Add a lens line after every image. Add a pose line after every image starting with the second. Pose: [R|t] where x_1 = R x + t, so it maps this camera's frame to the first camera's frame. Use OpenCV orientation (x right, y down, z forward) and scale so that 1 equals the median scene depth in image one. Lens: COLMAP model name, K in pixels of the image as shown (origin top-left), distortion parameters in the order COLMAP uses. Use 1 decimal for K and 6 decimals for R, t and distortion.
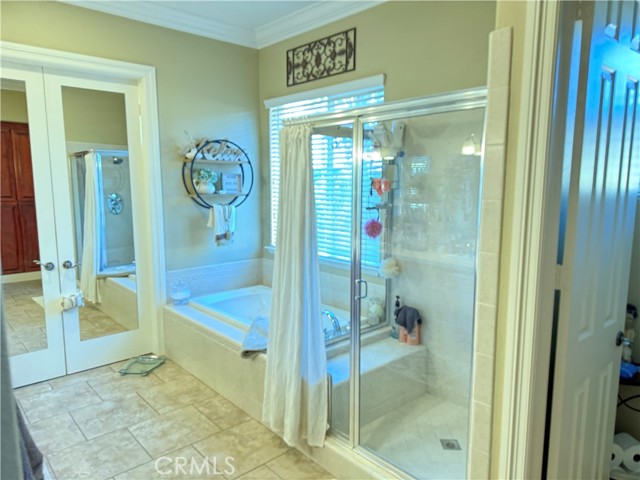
lens RADIAL K [[447.7, 0, 322.9], [0, 447.7, 238.4], [0, 0, 1]] dist [0.083403, -0.097407]
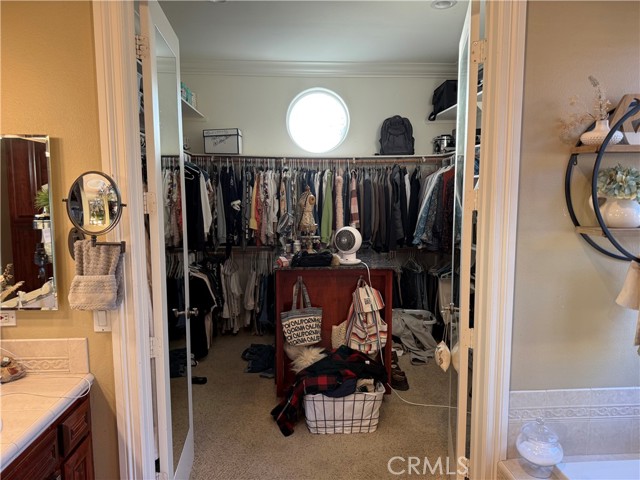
lens RADIAL K [[447.7, 0, 320.8], [0, 447.7, 238.9], [0, 0, 1]] dist [0.083403, -0.097407]
pose [[0.786451, 0.068658, -0.613825, -0.232477], [-0.080623, 0.996711, 0.008189, -0.073409], [0.612368, 0.043049, 0.789400, 0.524017]]
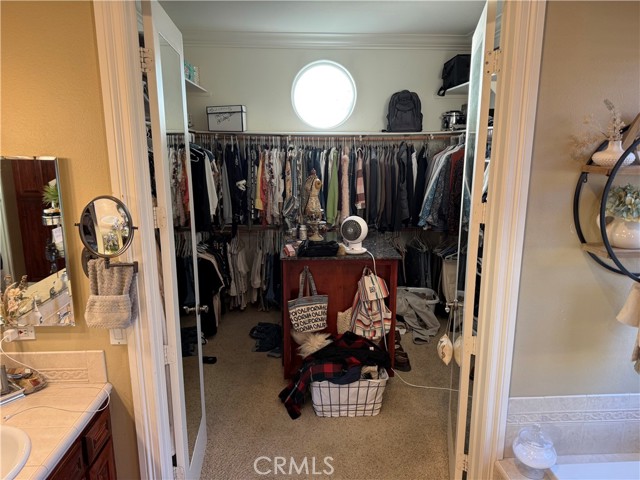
lens RADIAL K [[447.7, 0, 321.7], [0, 447.7, 240.7], [0, 0, 1]] dist [0.083403, -0.097407]
pose [[0.782022, 0.134077, -0.608659, -0.238581], [-0.083892, 0.990344, 0.110369, -0.136376], [0.617579, -0.035250, 0.785718, 0.516115]]
